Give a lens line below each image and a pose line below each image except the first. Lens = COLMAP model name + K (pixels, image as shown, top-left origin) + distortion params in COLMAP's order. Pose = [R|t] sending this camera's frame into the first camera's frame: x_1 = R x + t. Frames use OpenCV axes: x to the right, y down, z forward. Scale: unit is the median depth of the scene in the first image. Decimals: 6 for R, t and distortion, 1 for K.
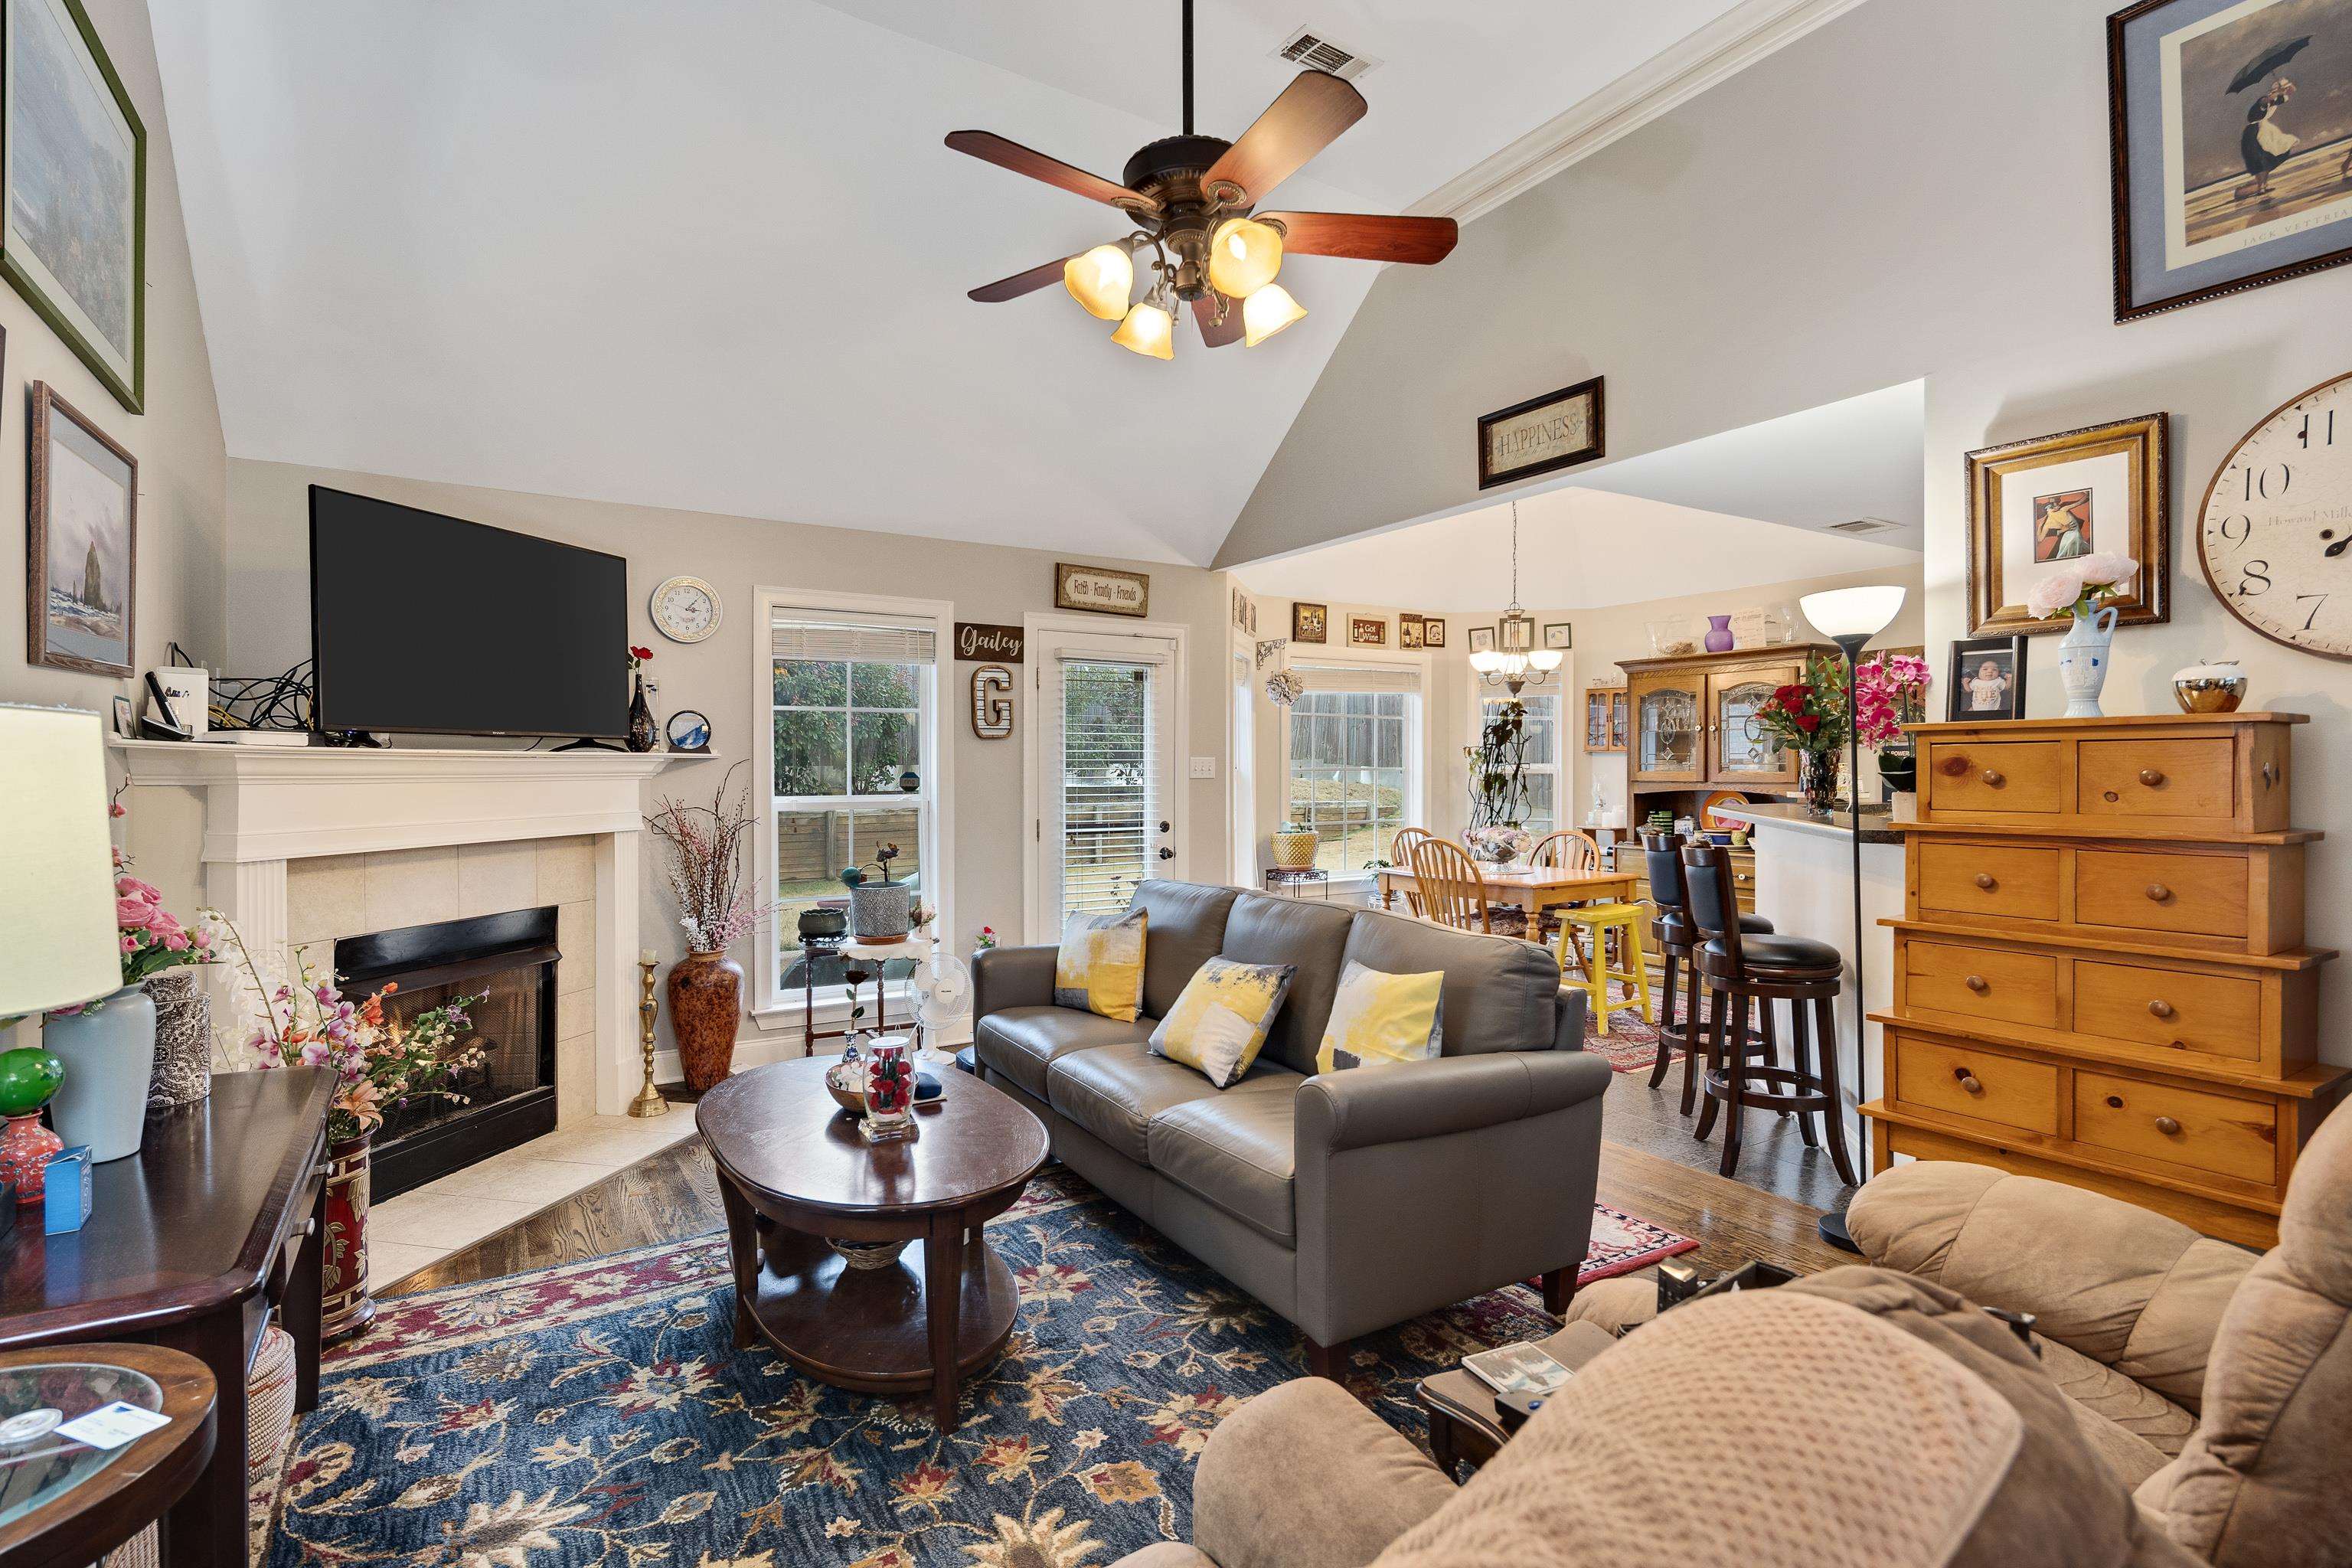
lens RADIAL K [[1105.4, 0, 1176.0], [0, 1105.4, 784.0], [0, 0, 1]] dist [0.000825, -0.000264]
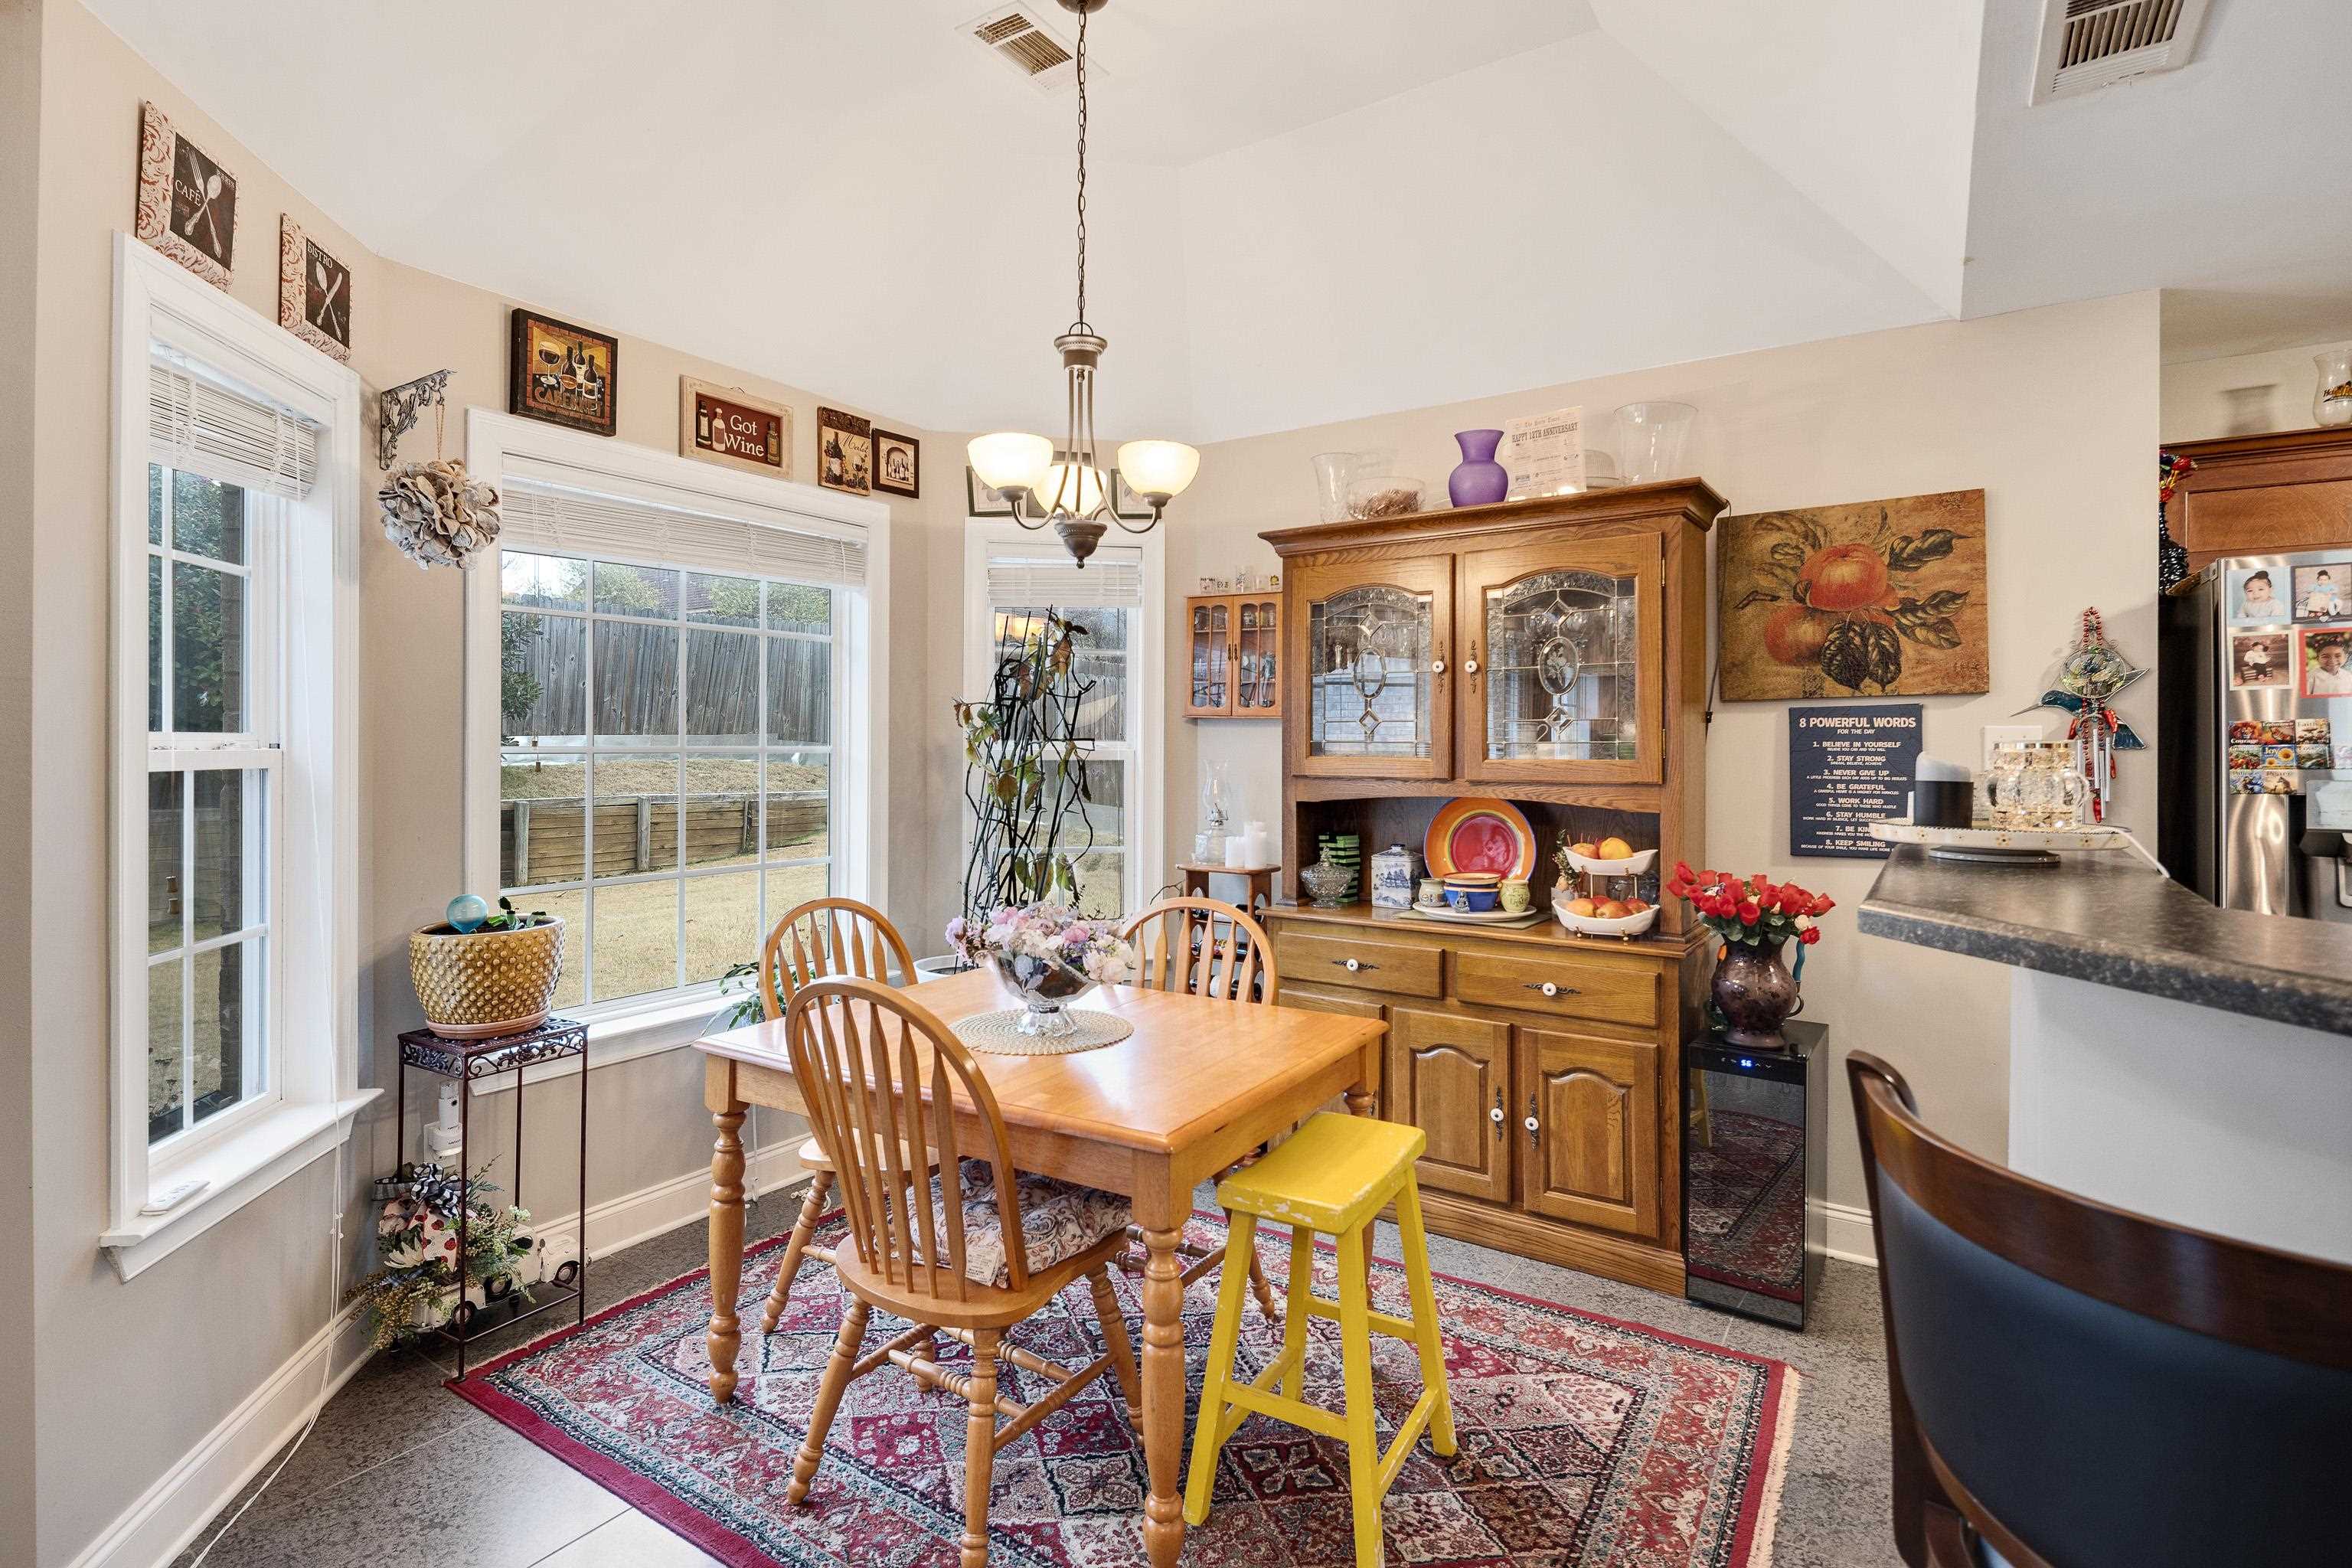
lens RADIAL K [[1143.2, 0, 1163.8], [0, 1143.2, 745.4], [0, 0, 1]] dist [-0.000223, -0.000875]
pose [[0.911261, 0.005335, 0.411794, 0.152853], [0.001619, 0.999862, -0.016535, -0.007961], [-0.411825, 0.015735, 0.911127, 0.565818]]
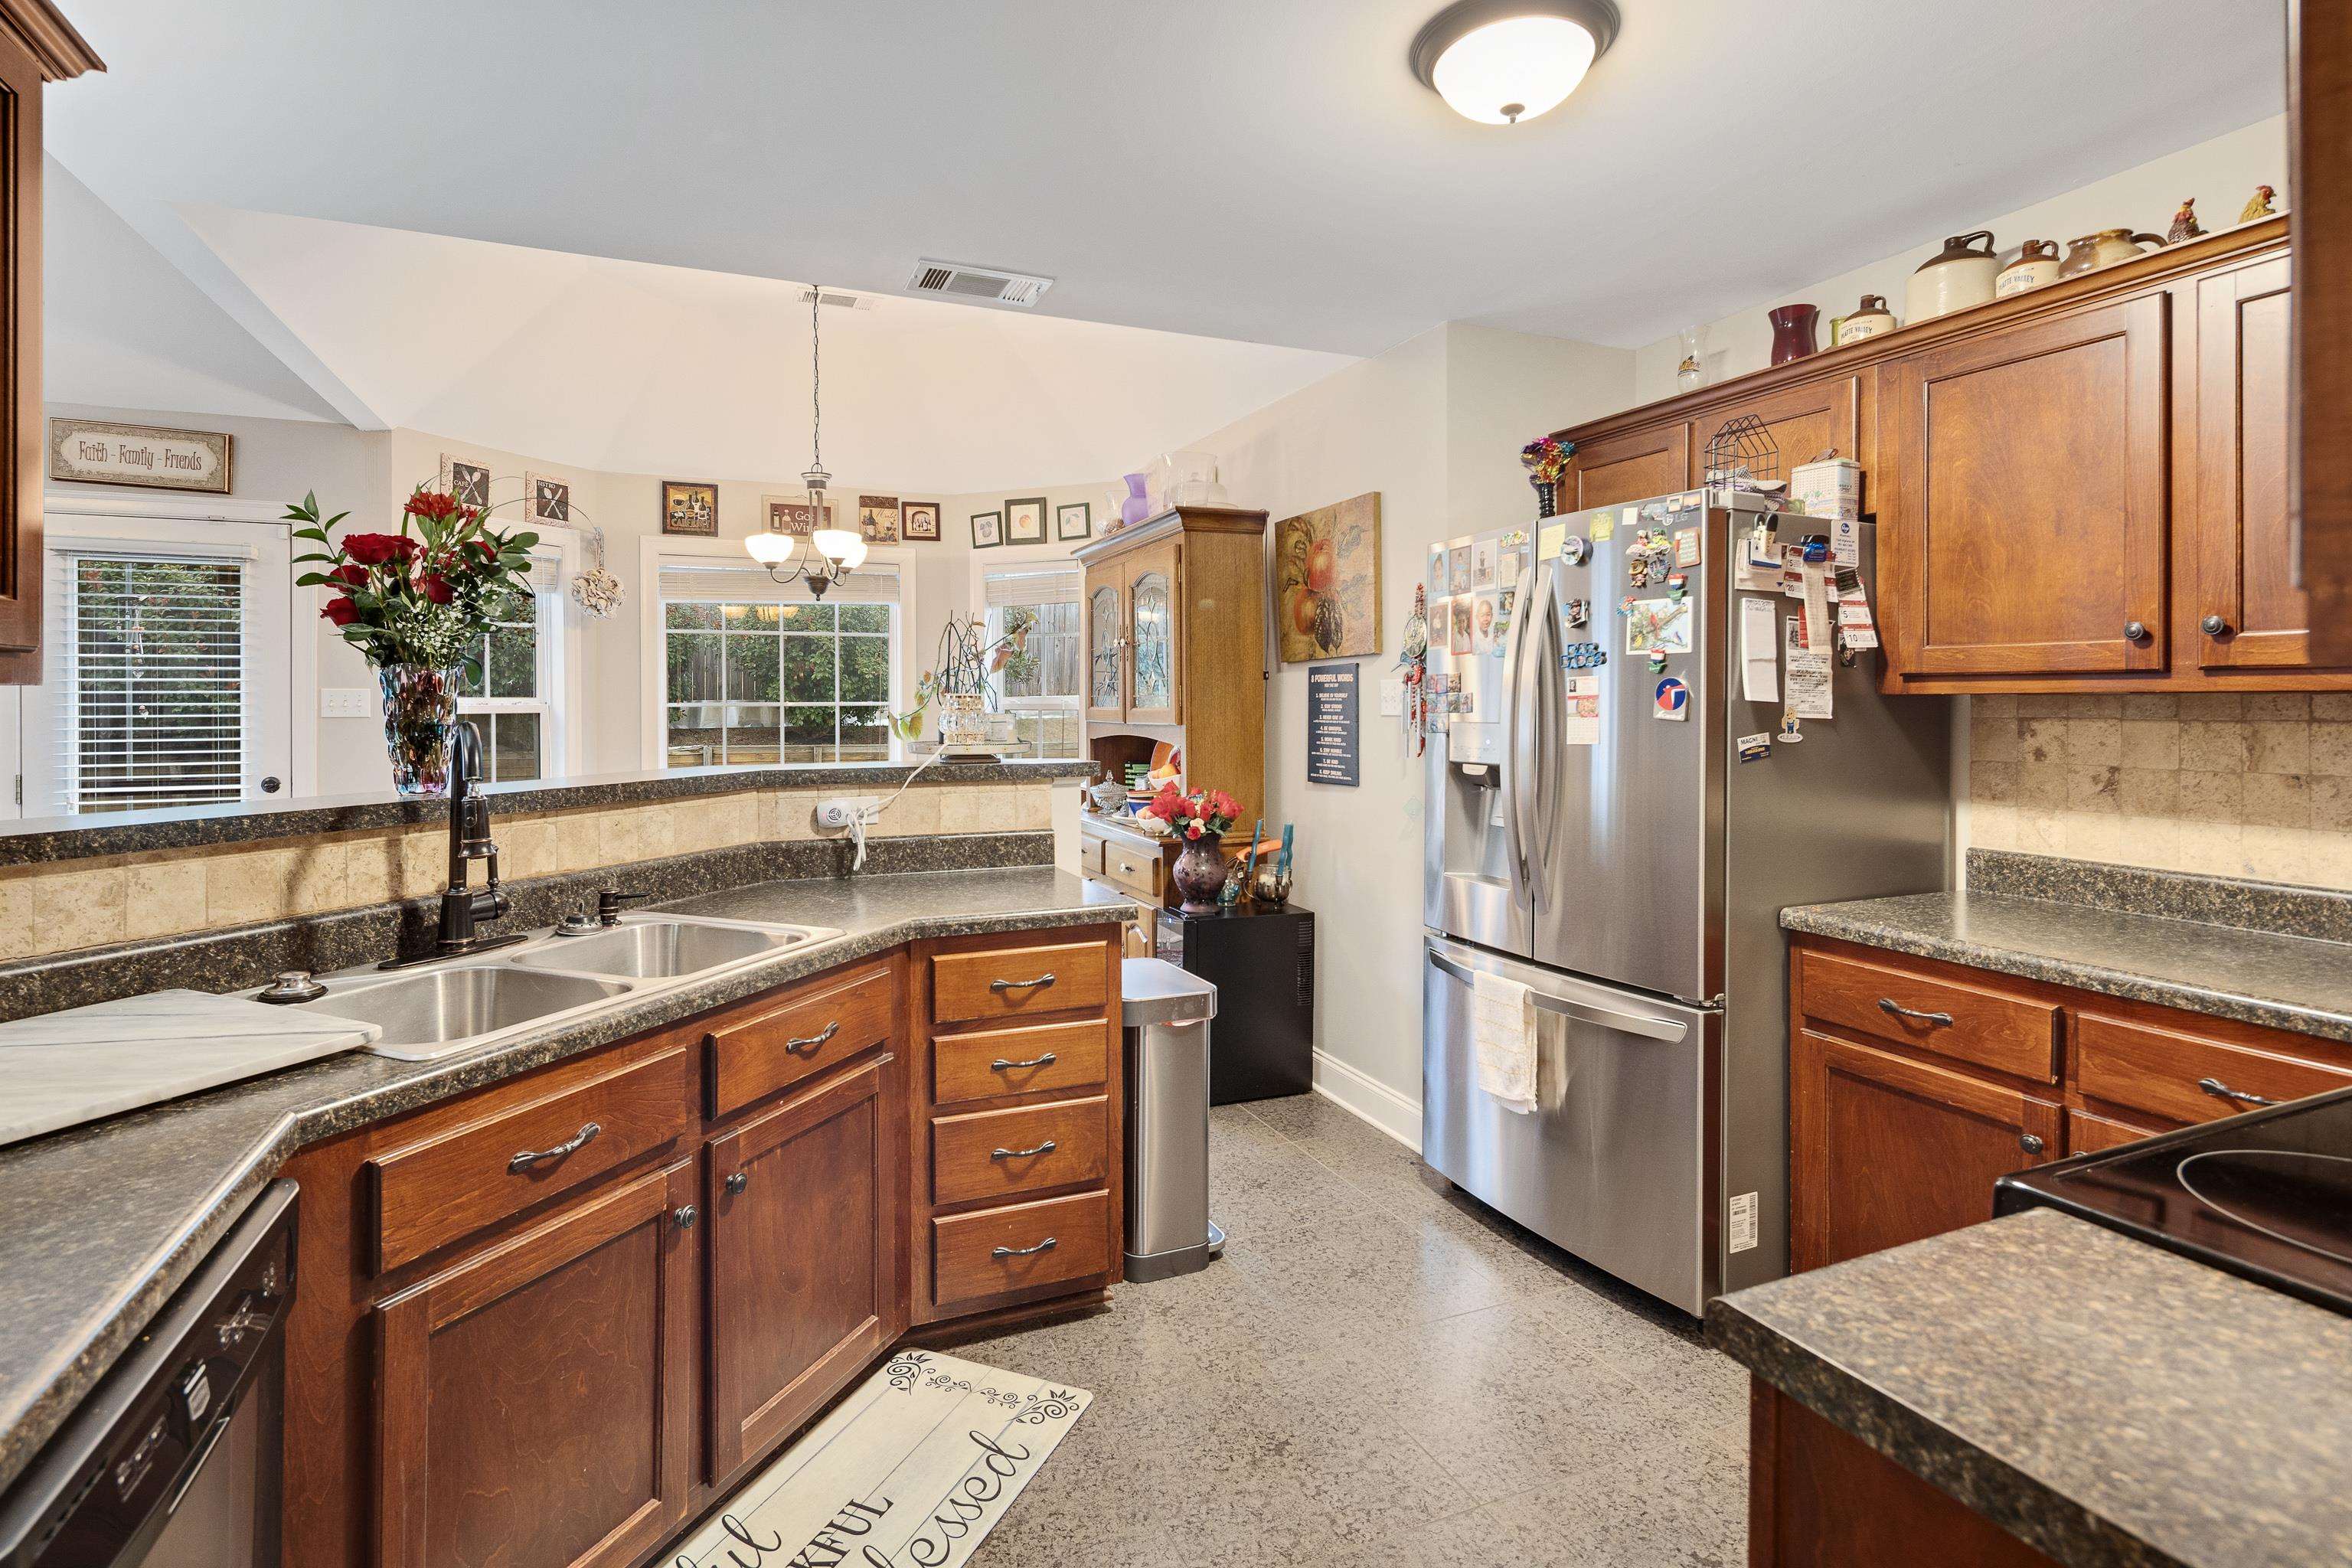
lens RADIAL K [[1132.4, 0, 1151.8], [0, 1132.4, 714.3], [0, 0, 1]] dist [0.001176, -0.000198]
pose [[0.988334, 0.000717, -0.152300, 0.564993], [-0.001460, 0.999988, -0.004765, -0.003194], [0.152294, 0.004932, 0.988323, 0.298929]]
